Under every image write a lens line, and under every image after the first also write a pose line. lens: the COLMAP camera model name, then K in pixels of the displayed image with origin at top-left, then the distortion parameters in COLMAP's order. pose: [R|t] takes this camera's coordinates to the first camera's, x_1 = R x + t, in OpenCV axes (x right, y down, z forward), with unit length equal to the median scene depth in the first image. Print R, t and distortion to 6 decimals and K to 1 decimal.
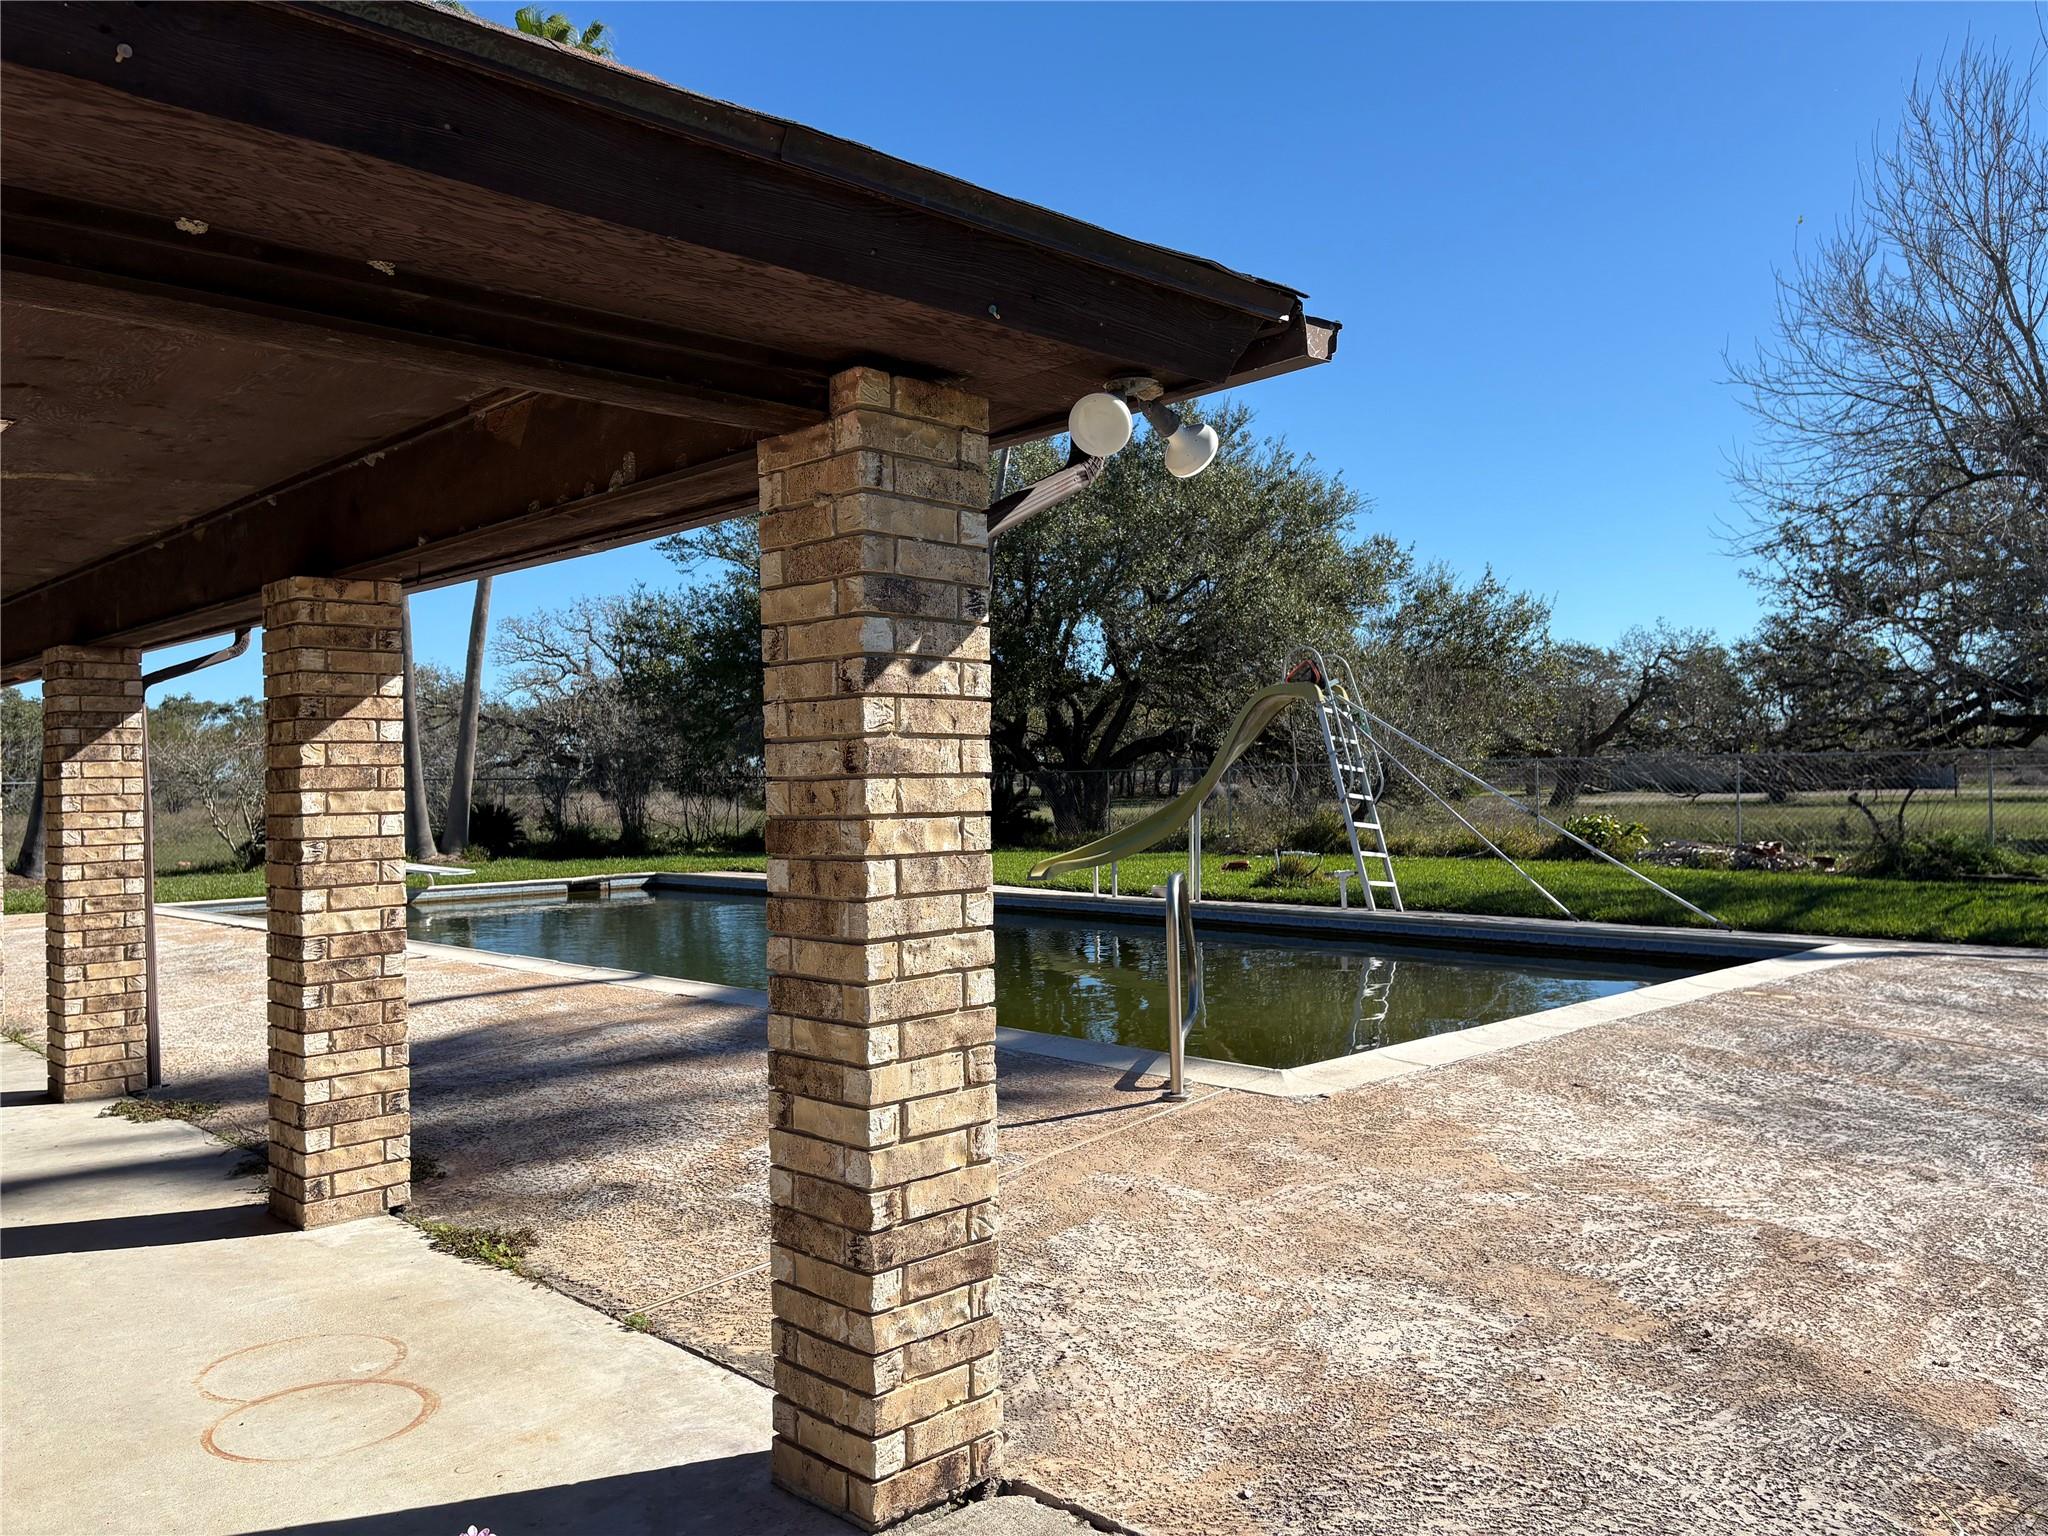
lens RADIAL K [[1567.3, 0, 1032.5], [0, 1567.3, 755.9], [0, 0, 1]] dist [0.050357, -0.036389]
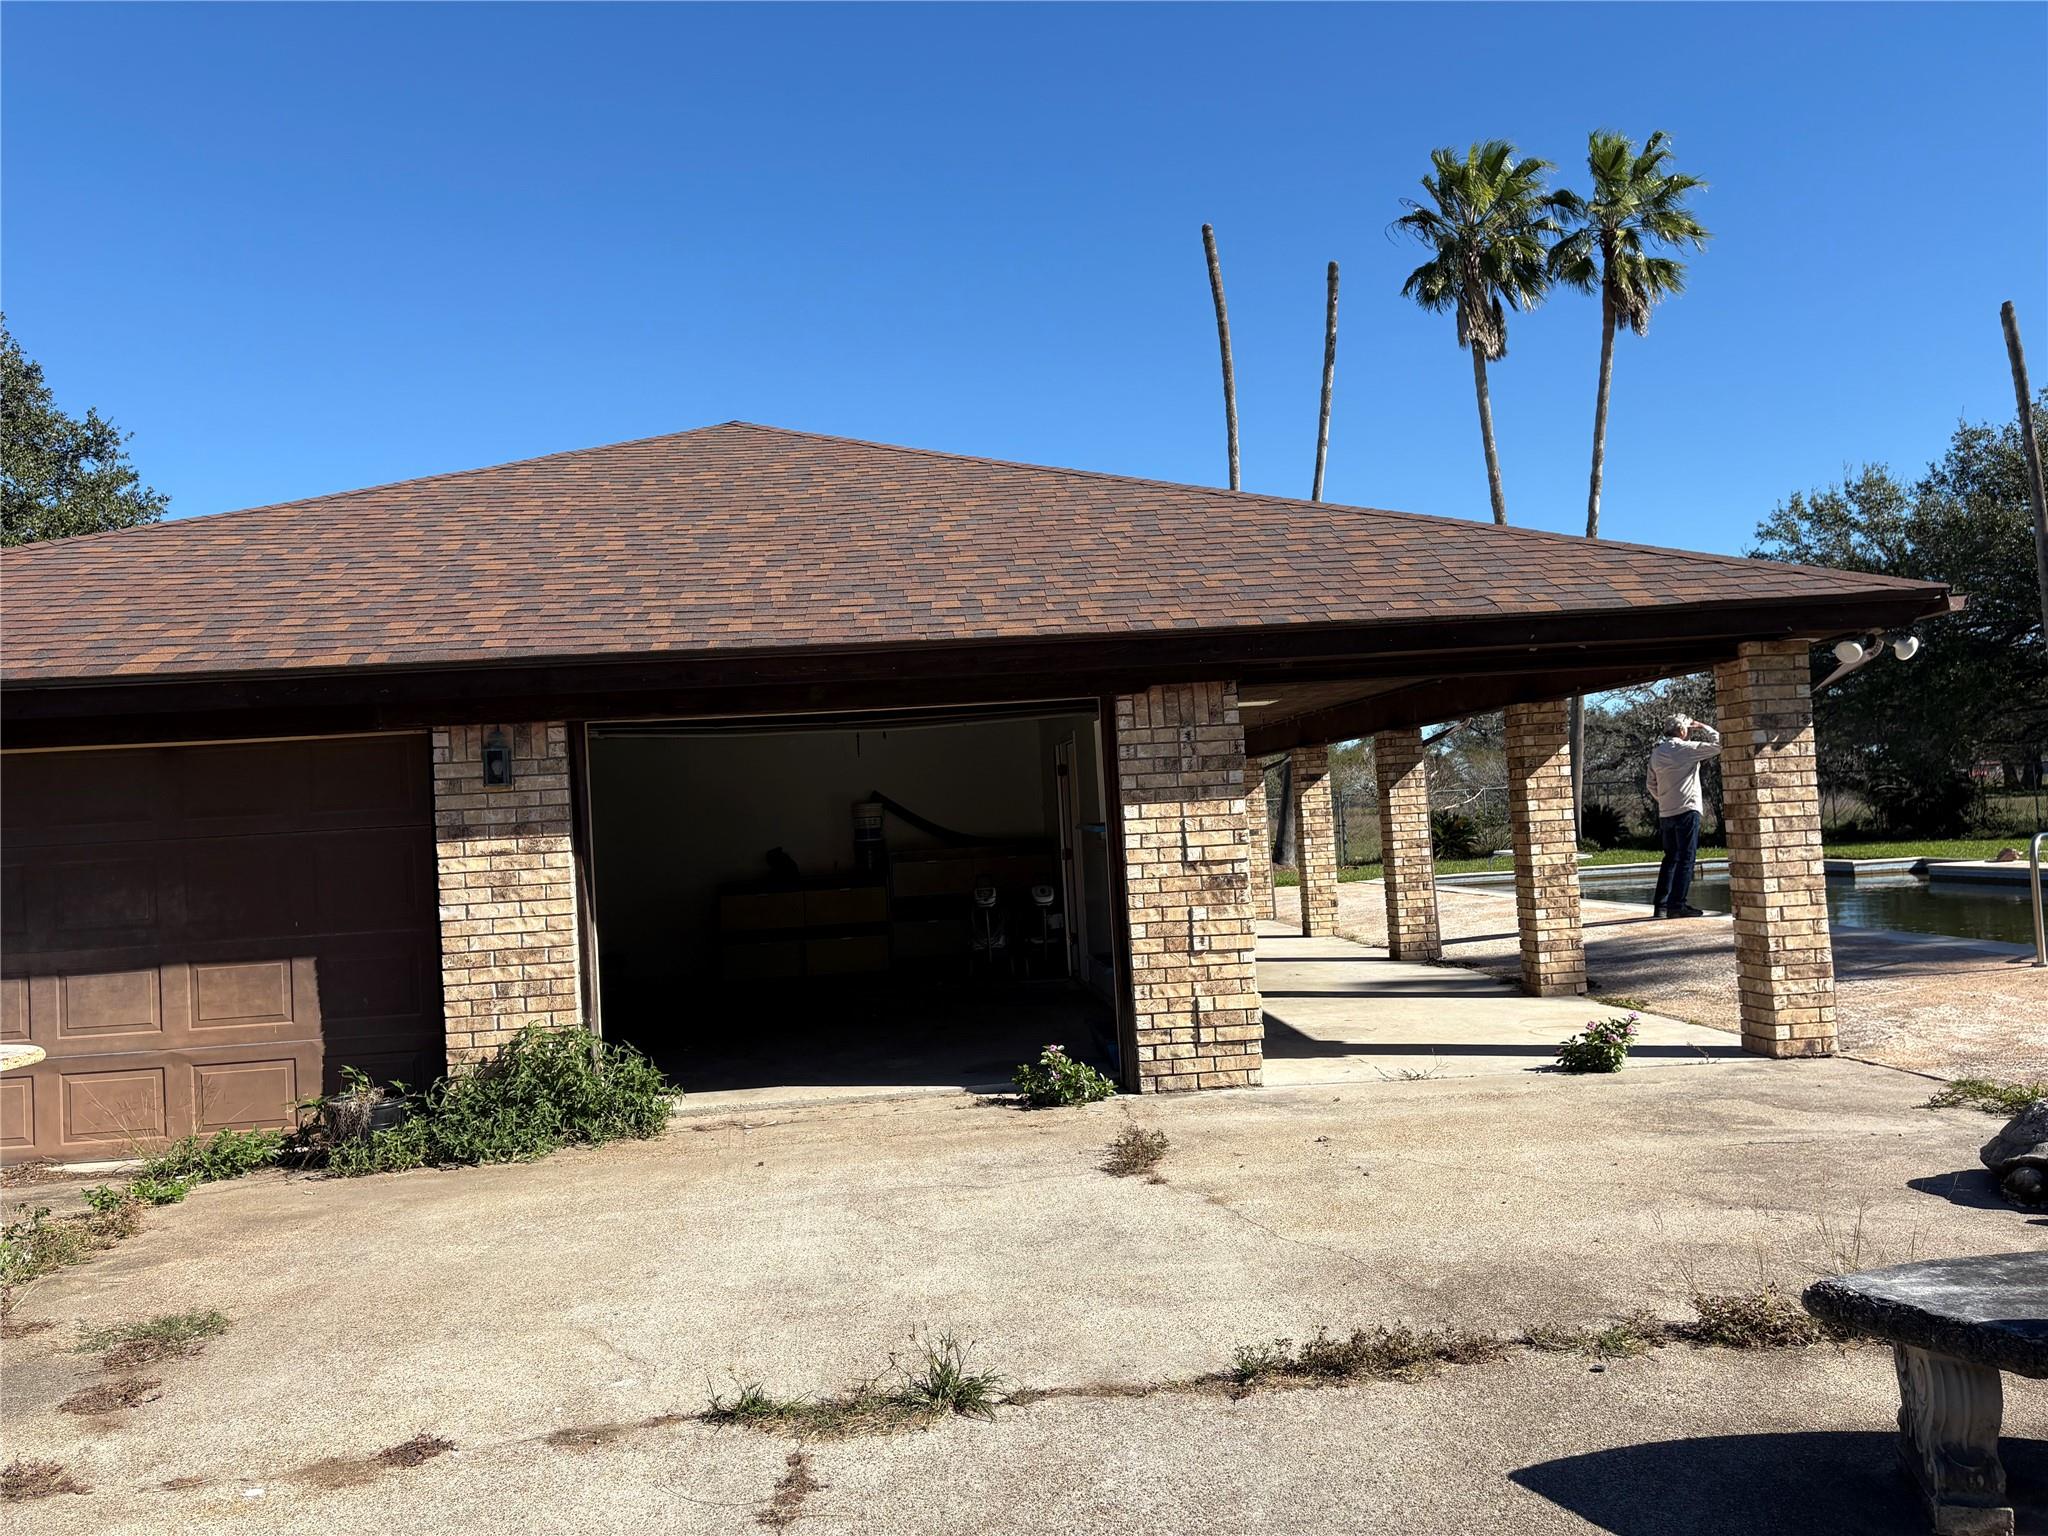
lens RADIAL K [[1567.3, 0, 1026.5], [0, 1567.3, 758.7], [0, 0, 1]] dist [0.050357, -0.036389]
pose [[0.780817, -0.050823, -0.622689, 0.597536], [0.051384, 0.998533, -0.017066, -0.055294], [0.622643, -0.018671, 0.782283, -1.893563]]
